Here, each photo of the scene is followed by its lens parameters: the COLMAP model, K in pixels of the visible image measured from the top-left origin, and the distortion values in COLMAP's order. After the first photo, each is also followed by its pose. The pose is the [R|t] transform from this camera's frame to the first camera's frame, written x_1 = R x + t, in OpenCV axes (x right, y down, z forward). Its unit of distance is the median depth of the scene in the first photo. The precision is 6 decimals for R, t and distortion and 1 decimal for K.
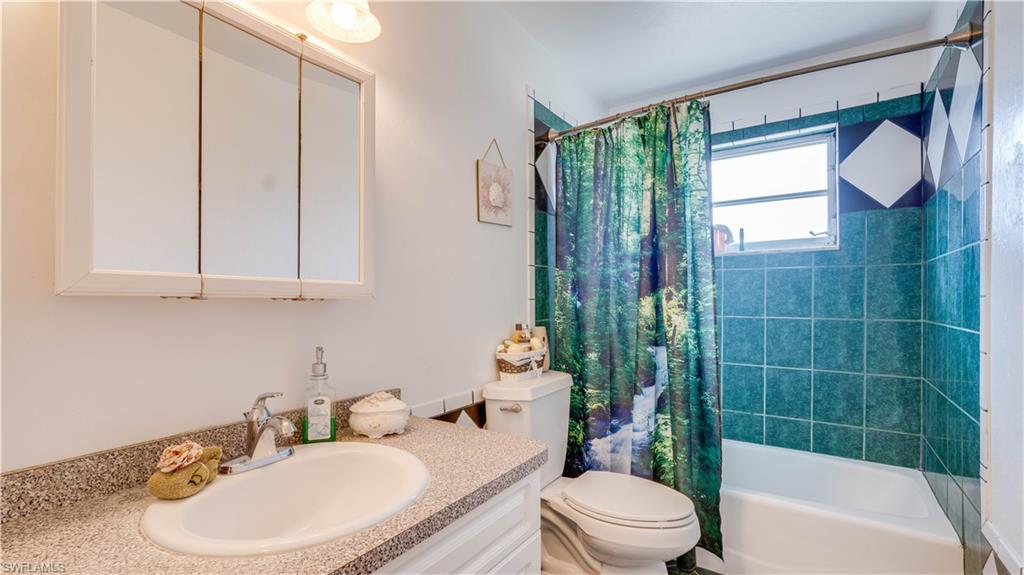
lens RADIAL K [[448.2, 0, 514.0], [0, 448.2, 296.6], [0, 0, 1]] dist [-0.002013, 0.000964]
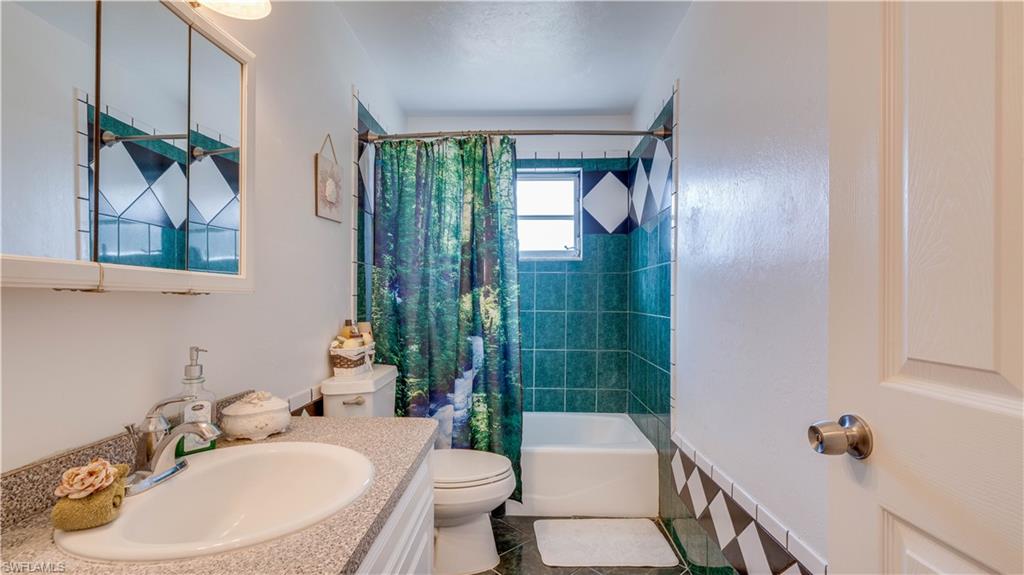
lens RADIAL K [[448.2, 0, 511.7], [0, 448.2, 290.2], [0, 0, 1]] dist [-0.002013, 0.000964]
pose [[0.849278, 0.012674, 0.527794, -0.222425], [-0.008337, 0.999909, -0.010596, 0.001958], [-0.527880, 0.004599, 0.849306, -0.058743]]
